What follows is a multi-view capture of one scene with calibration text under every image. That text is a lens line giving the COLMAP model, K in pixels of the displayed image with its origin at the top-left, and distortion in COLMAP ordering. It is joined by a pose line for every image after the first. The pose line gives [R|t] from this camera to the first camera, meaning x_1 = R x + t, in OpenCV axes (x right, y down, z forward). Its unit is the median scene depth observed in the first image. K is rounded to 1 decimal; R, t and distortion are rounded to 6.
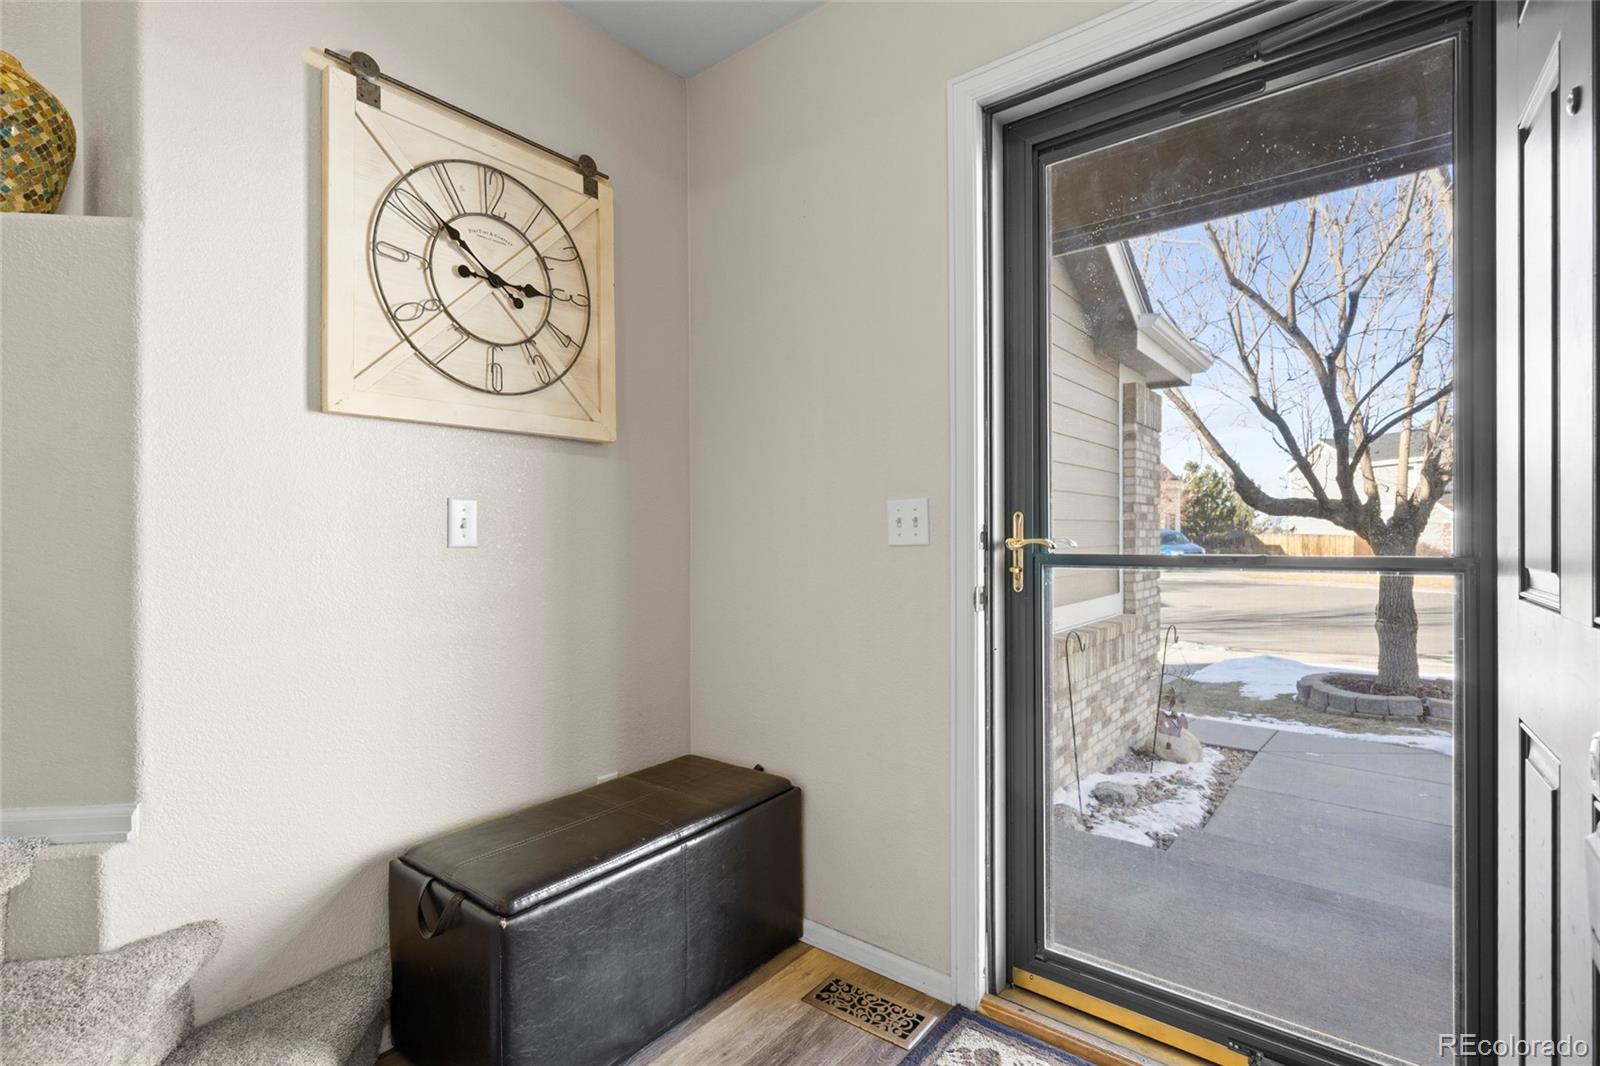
lens RADIAL K [[759.4, 0, 800.0], [0, 759.4, 533.0], [0, 0, 1]] dist [-0.003869, -0.000035]
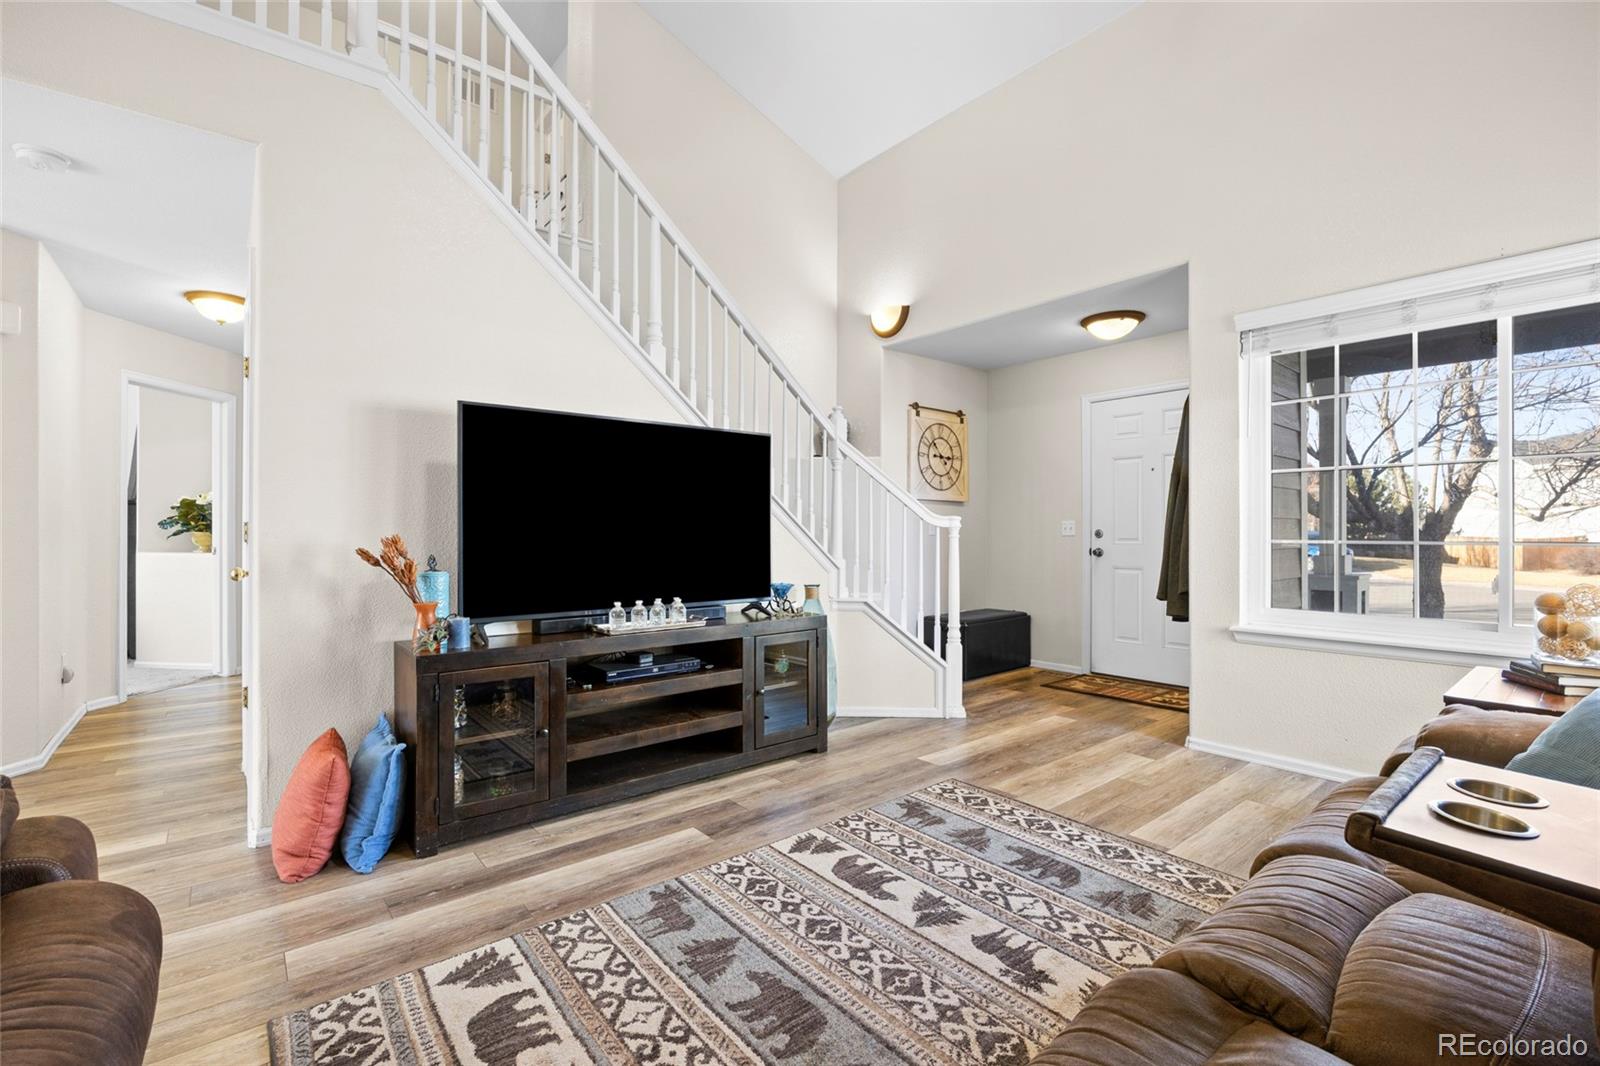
lens RADIAL K [[700.3, 0, 807.6], [0, 700.3, 532.1], [0, 0, 1]] dist [-0.009529, 0.000254]
pose [[0.980892, 0.005704, -0.194467, -0.356525], [-0.005721, 0.999984, 0.000473, 0.006596], [0.194466, 0.000649, 0.980909, -2.078883]]
